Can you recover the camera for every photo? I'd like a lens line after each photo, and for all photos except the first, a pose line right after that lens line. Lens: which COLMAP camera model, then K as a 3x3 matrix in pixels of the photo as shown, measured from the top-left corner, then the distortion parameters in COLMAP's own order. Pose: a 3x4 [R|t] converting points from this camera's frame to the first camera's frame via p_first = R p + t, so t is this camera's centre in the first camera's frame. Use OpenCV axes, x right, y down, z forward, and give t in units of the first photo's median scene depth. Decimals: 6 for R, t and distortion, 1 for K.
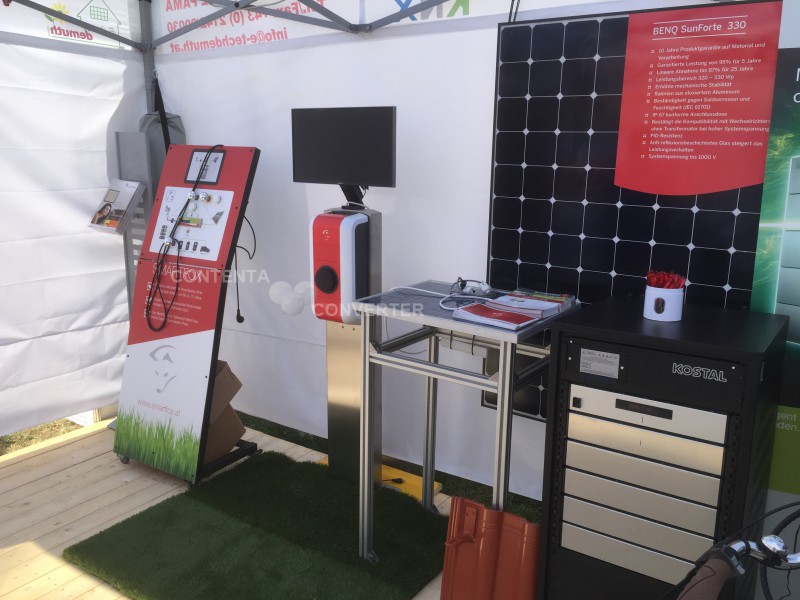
lens RADIAL K [[686.0, 0, 401.0], [0, 686.0, 294.4], [0, 0, 1]] dist [0.094330, -0.125734]
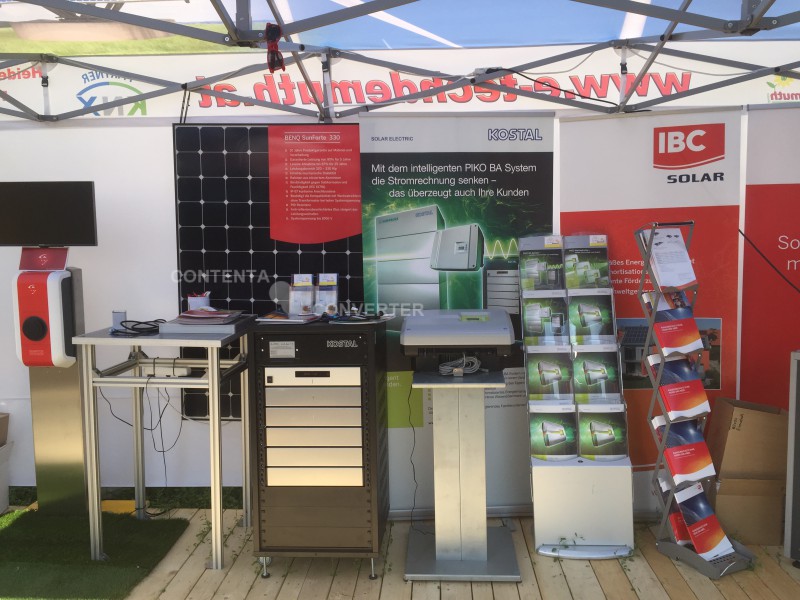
lens RADIAL K [[686.0, 0, 401.0], [0, 686.0, 294.4], [0, 0, 1]] dist [0.094330, -0.125734]
pose [[0.857812, -0.067360, 0.509530, -0.203571], [0.127342, 0.988319, -0.083728, 0.114561], [-0.497938, 0.136708, 0.856370, -0.354578]]
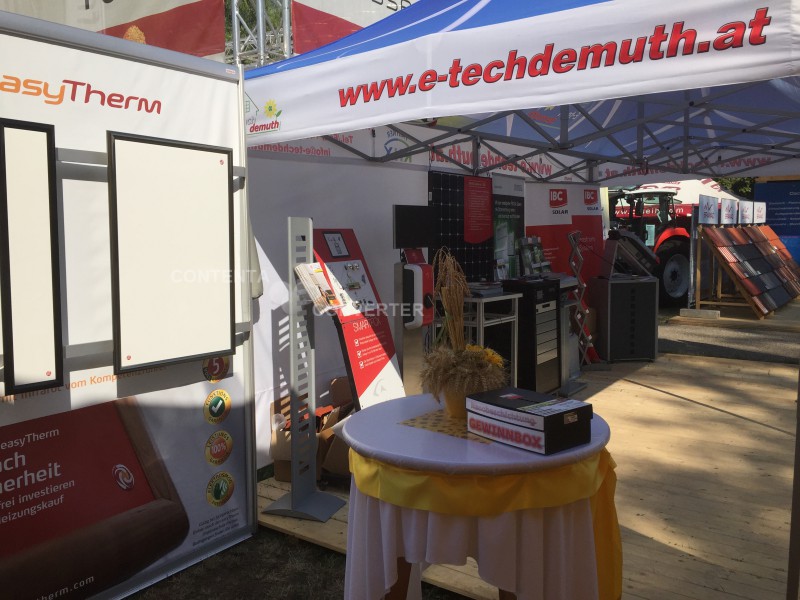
lens RADIAL K [[686.0, 0, 401.0], [0, 686.0, 294.4], [0, 0, 1]] dist [0.094330, -0.125734]
pose [[0.031827, -0.105741, 0.993884, -2.240267], [0.226126, 0.969367, 0.095891, -0.269102], [-0.973578, 0.221692, 0.054763, 1.172051]]
